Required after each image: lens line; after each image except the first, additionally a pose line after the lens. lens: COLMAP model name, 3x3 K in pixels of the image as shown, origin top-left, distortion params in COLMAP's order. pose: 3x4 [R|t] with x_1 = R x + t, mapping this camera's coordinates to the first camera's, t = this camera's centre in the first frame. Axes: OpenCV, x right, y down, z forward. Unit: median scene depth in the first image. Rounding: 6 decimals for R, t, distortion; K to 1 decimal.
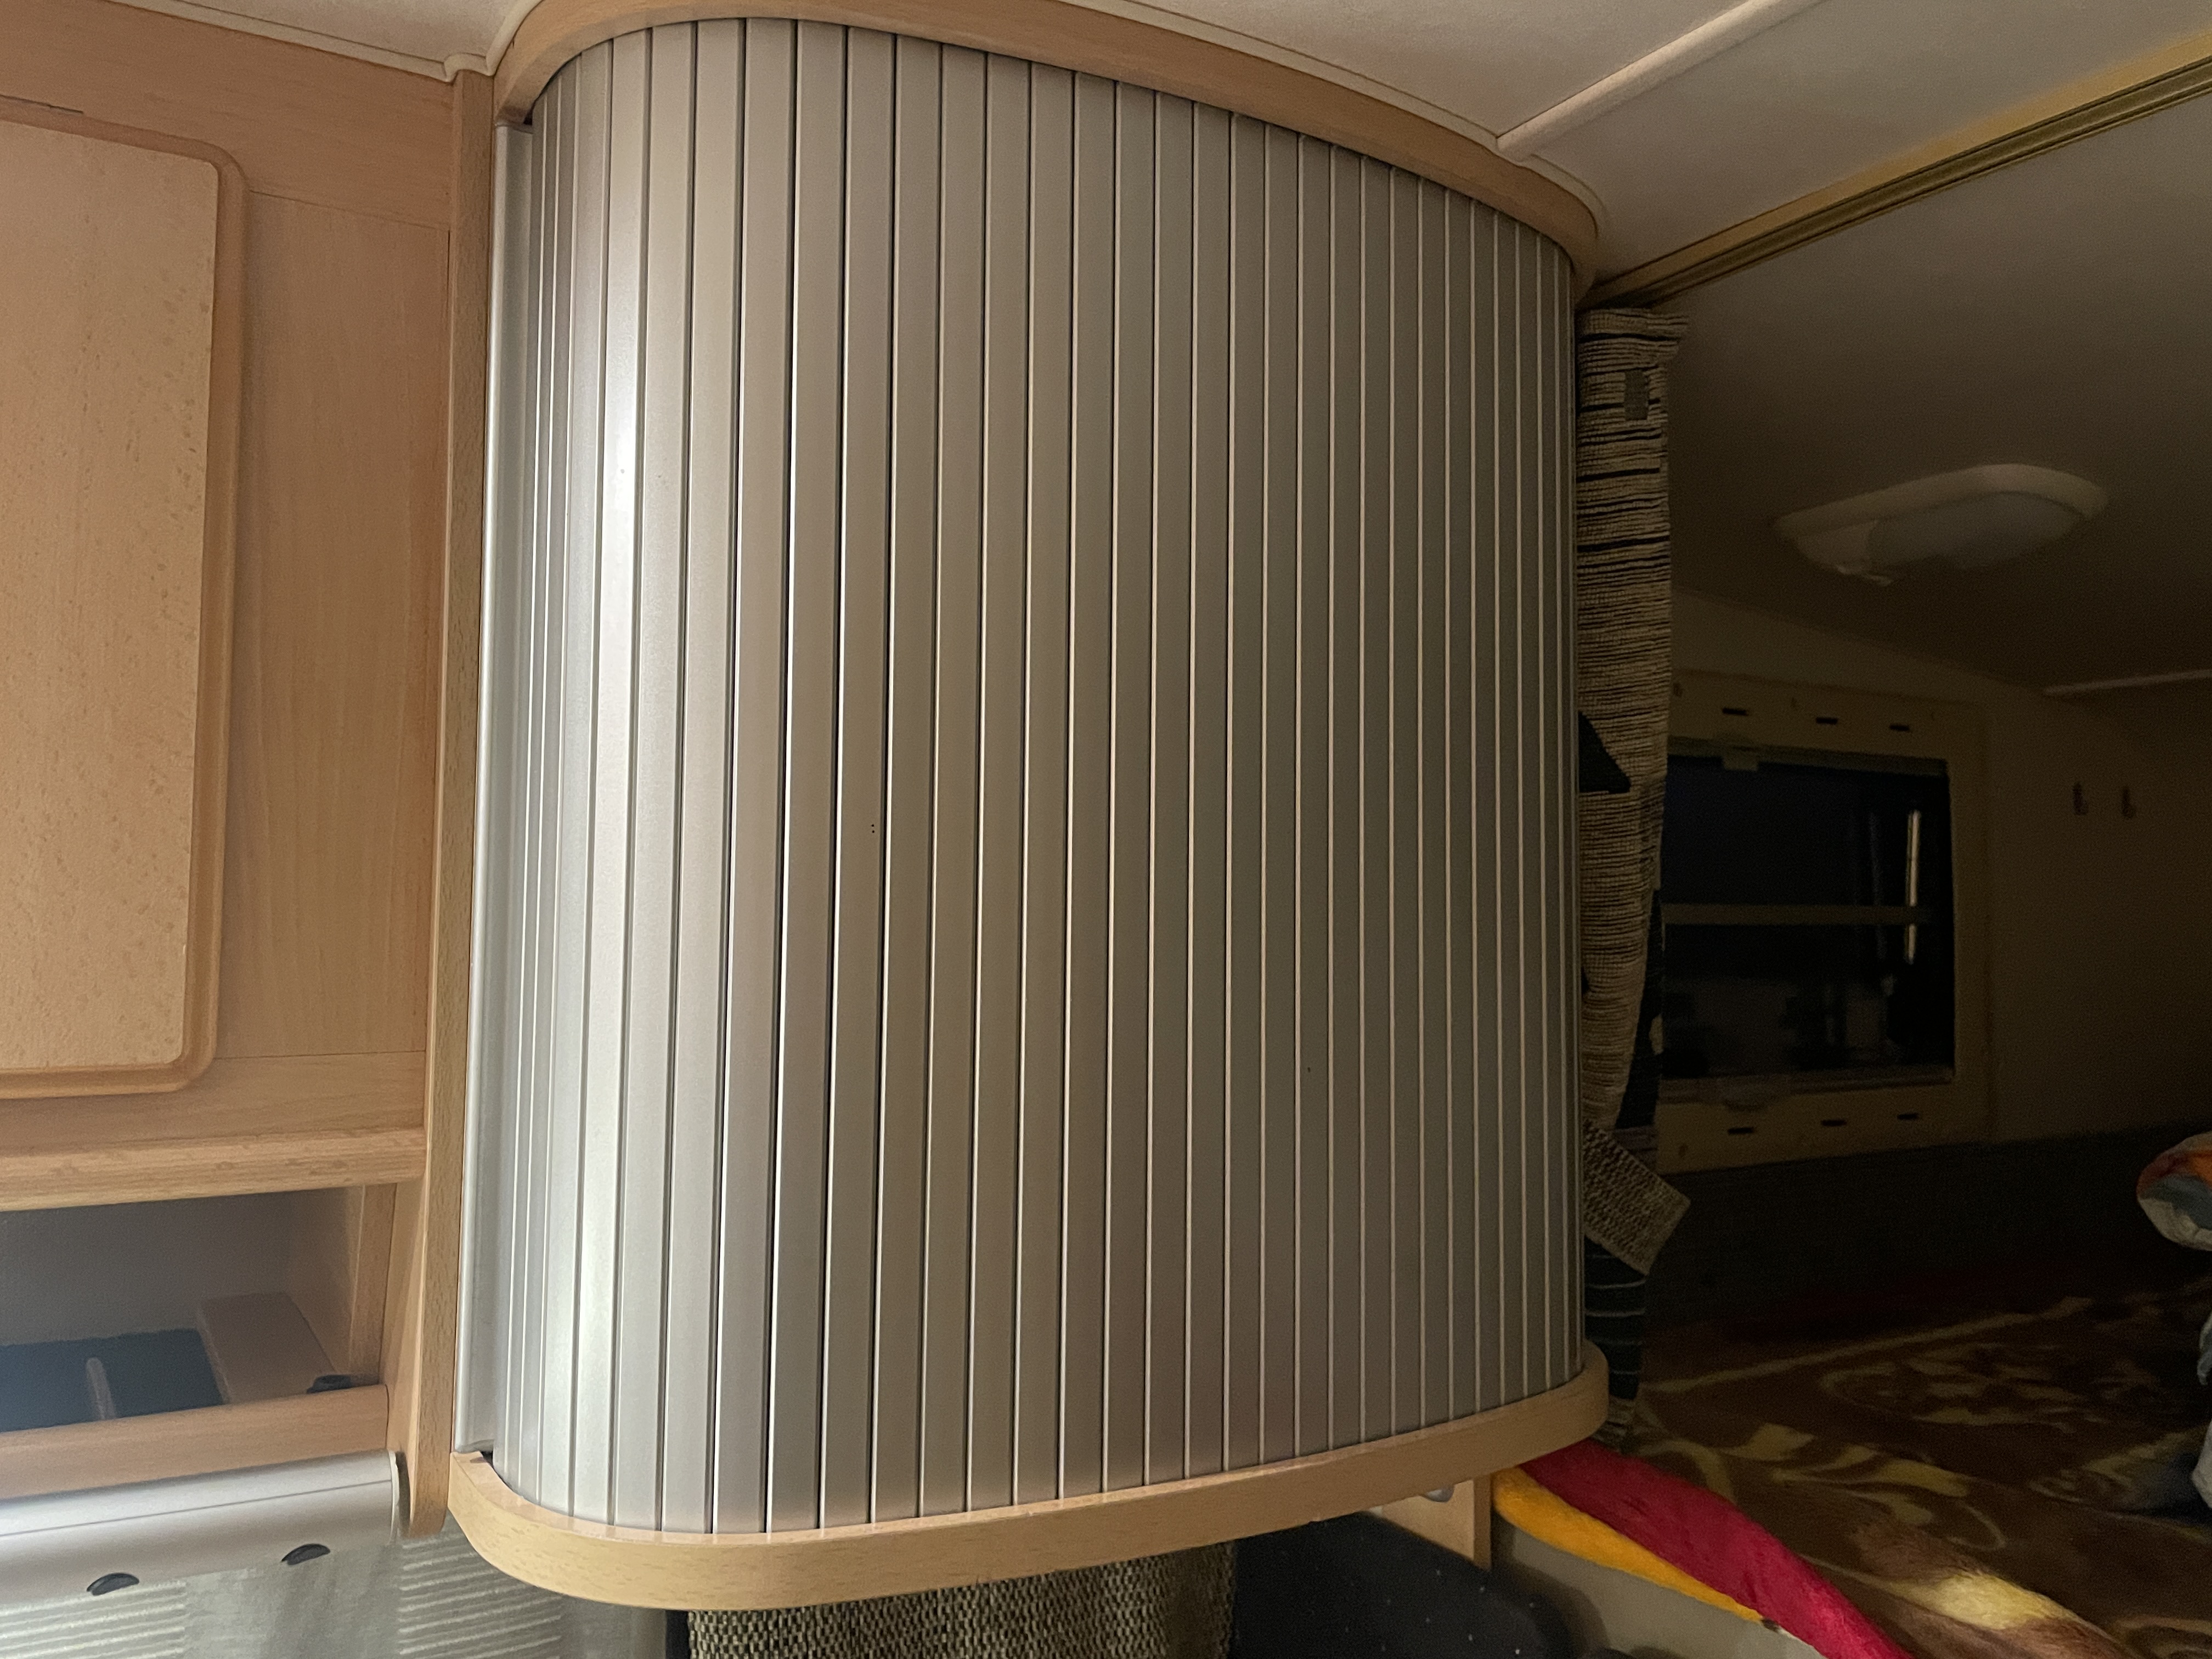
lens RADIAL K [[1673.3, 0, 1106.0], [0, 1673.3, 829.5], [0, 0, 1]] dist [0.001463, -0.001369]
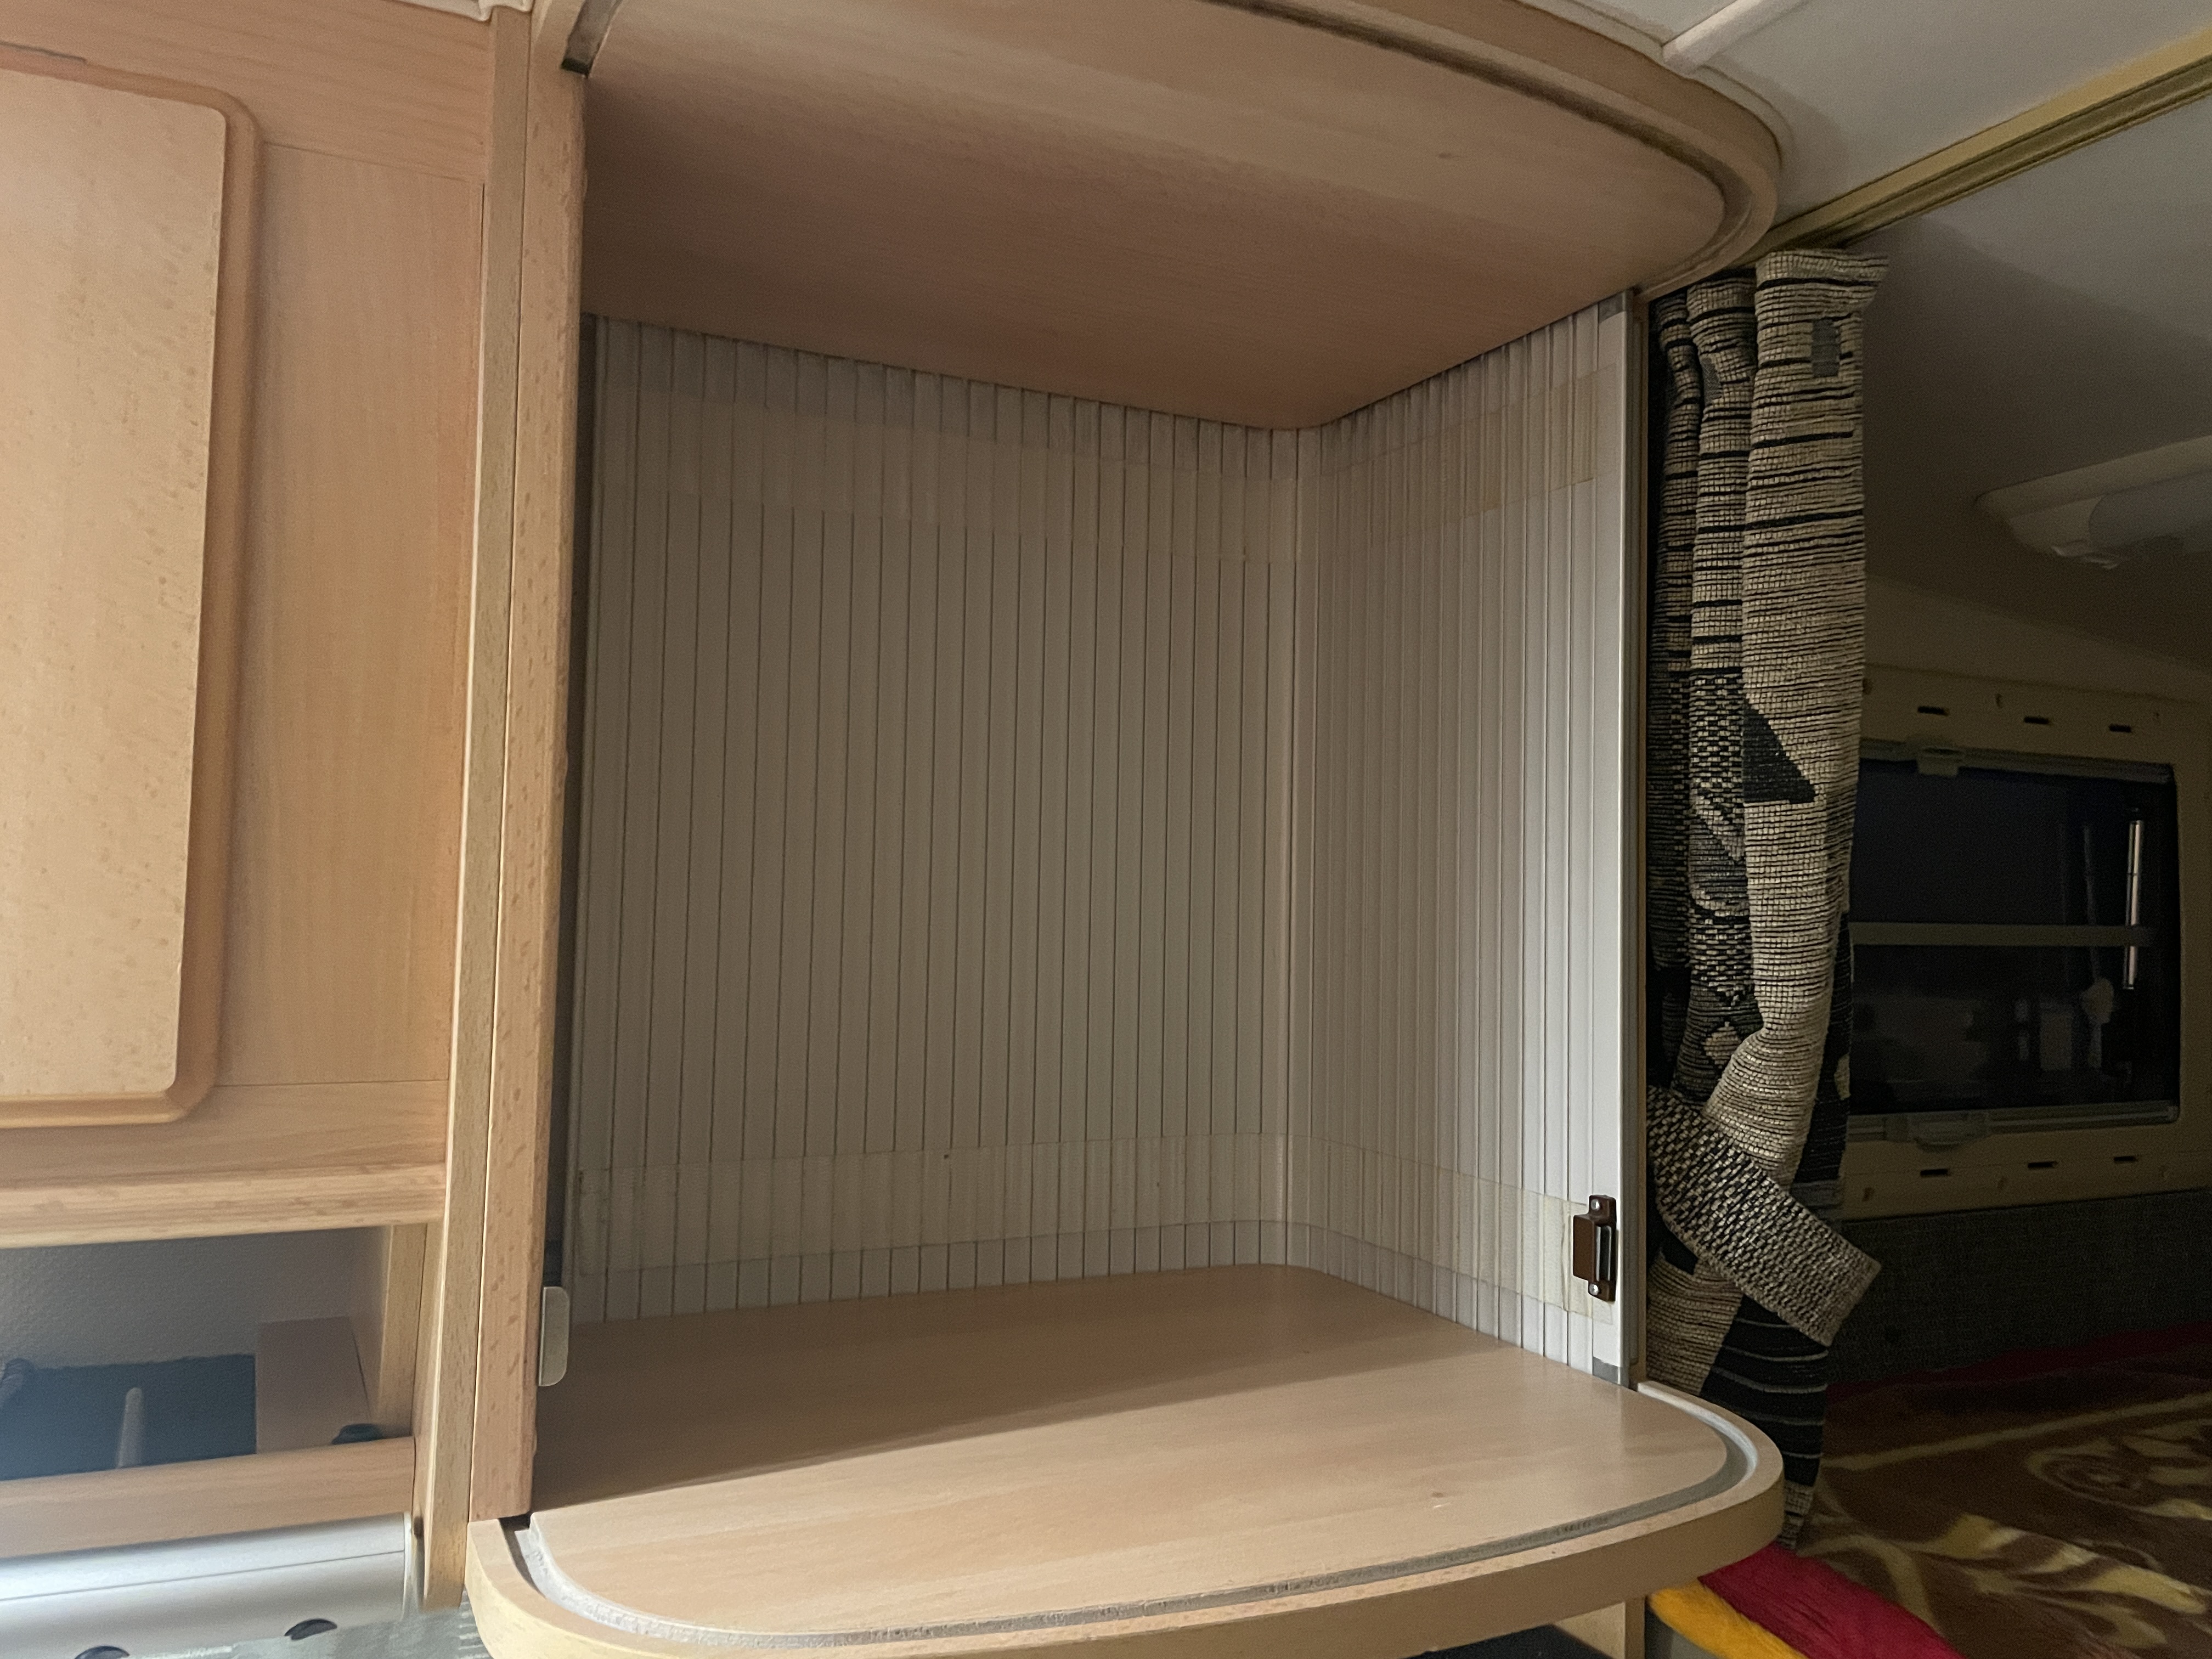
lens RADIAL K [[1638.2, 0, 1106.0], [0, 1638.2, 829.5], [0, 0, 1]] dist [0.029169, -0.053208]
pose [[0.995172, 0.007214, -0.097879, 0.027877], [-0.007123, 0.999974, 0.001276, -0.005959], [0.097886, -0.000573, 0.995198, 0.104660]]
